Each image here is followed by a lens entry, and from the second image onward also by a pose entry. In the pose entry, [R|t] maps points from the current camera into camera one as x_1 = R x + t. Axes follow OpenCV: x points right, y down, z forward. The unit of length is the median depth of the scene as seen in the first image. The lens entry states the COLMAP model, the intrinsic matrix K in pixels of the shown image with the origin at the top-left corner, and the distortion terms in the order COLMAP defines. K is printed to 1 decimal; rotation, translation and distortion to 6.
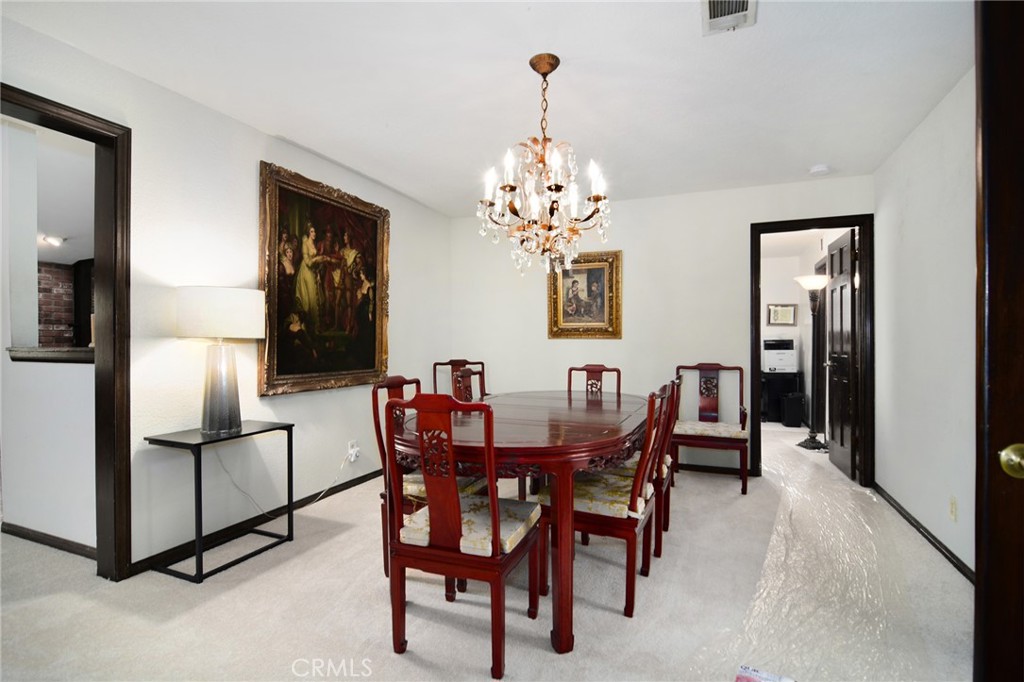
lens RADIAL K [[488.0, 0, 517.4], [0, 488.0, 341.0], [0, 0, 1]] dist [-0.028180, -0.006172]
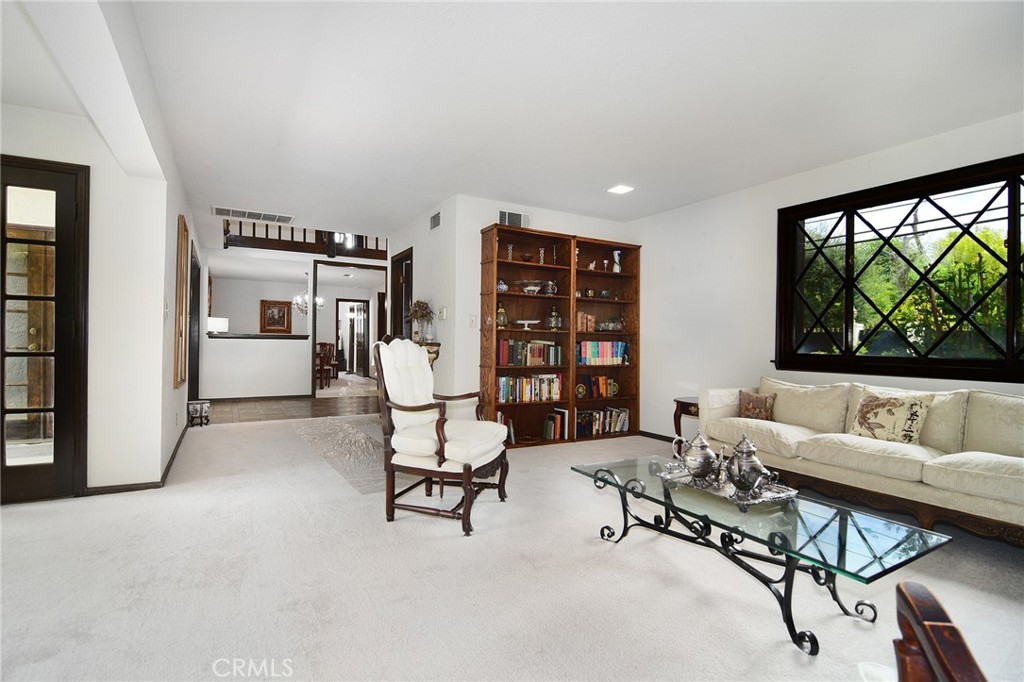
lens RADIAL K [[488.0, 0, 514.5], [0, 488.0, 341.9], [0, 0, 1]] dist [-0.028180, -0.006172]
pose [[0.605079, 0.007812, 0.796127, -1.053179], [-0.018807, 0.999813, 0.004483, 0.004279], [-0.795943, -0.017686, 0.605113, -1.462980]]
